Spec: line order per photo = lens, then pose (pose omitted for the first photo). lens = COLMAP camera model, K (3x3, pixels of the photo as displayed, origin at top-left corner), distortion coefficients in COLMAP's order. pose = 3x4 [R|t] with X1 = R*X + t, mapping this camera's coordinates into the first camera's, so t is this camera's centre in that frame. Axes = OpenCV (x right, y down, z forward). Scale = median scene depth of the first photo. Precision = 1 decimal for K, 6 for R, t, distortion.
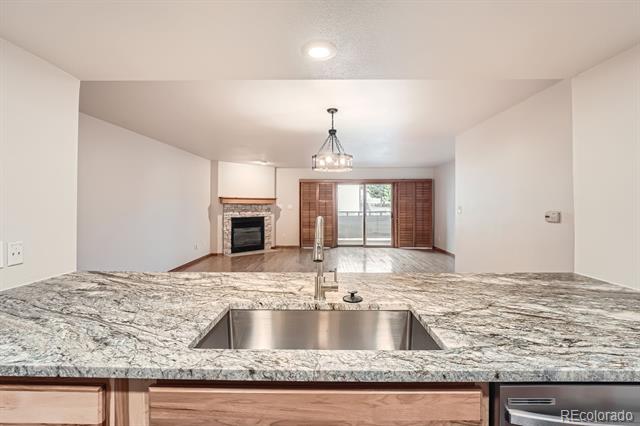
lens RADIAL K [[289.8, 0, 321.3], [0, 289.8, 200.9], [0, 0, 1]] dist [0.000371, -0.000757]
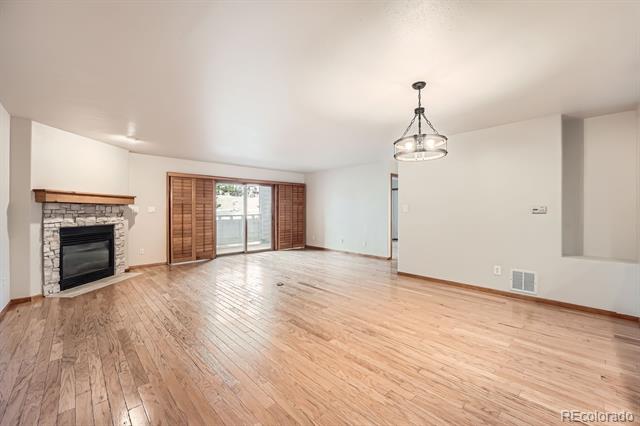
lens RADIAL K [[258.4, 0, 323.3], [0, 258.4, 211.0], [0, 0, 1]] dist [-0.017144, 0.000796]
pose [[0.708005, -0.004655, 0.706192, -0.268777], [-0.004480, 0.999929, 0.011083, 0.016279], [-0.706194, -0.011010, 0.707933, 0.266194]]
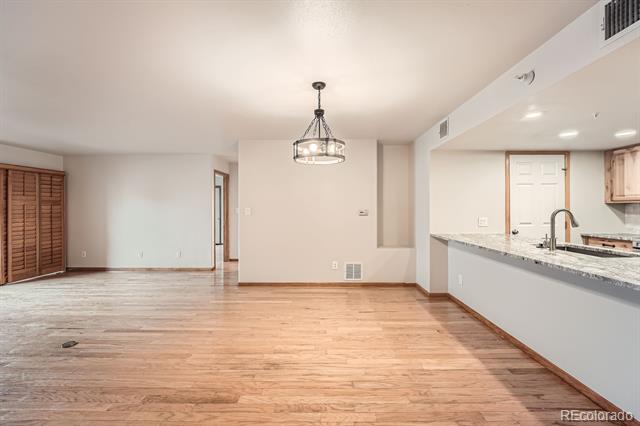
lens RADIAL K [[271.3, 0, 321.0], [0, 271.3, 207.0], [0, 0, 1]] dist [-0.011506, 0.000508]
pose [[-0.002923, 0.001147, 0.999995, -0.279692], [-0.004227, 0.999990, -0.001159, 0.007830], [-0.999987, -0.004230, -0.002918, 0.395512]]
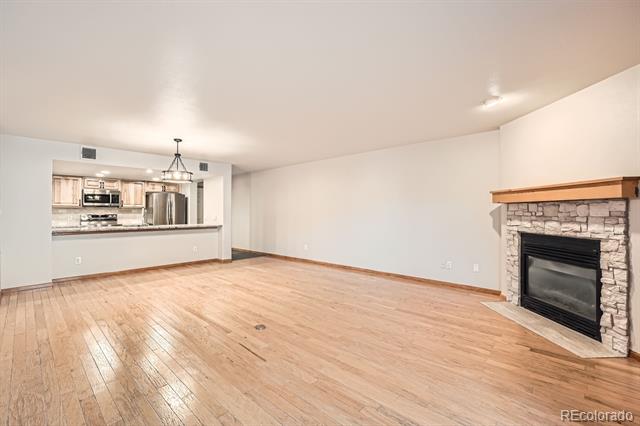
lens RADIAL K [[283.7, 0, 321.0], [0, 283.7, 210.1], [0, 0, 1]] dist [-0.013210, 0.000043]
pose [[-0.673290, -0.007035, -0.739345, 0.237498], [0.006887, 0.999852, -0.015786, 0.024340], [0.739346, -0.015720, -0.673142, 0.977431]]
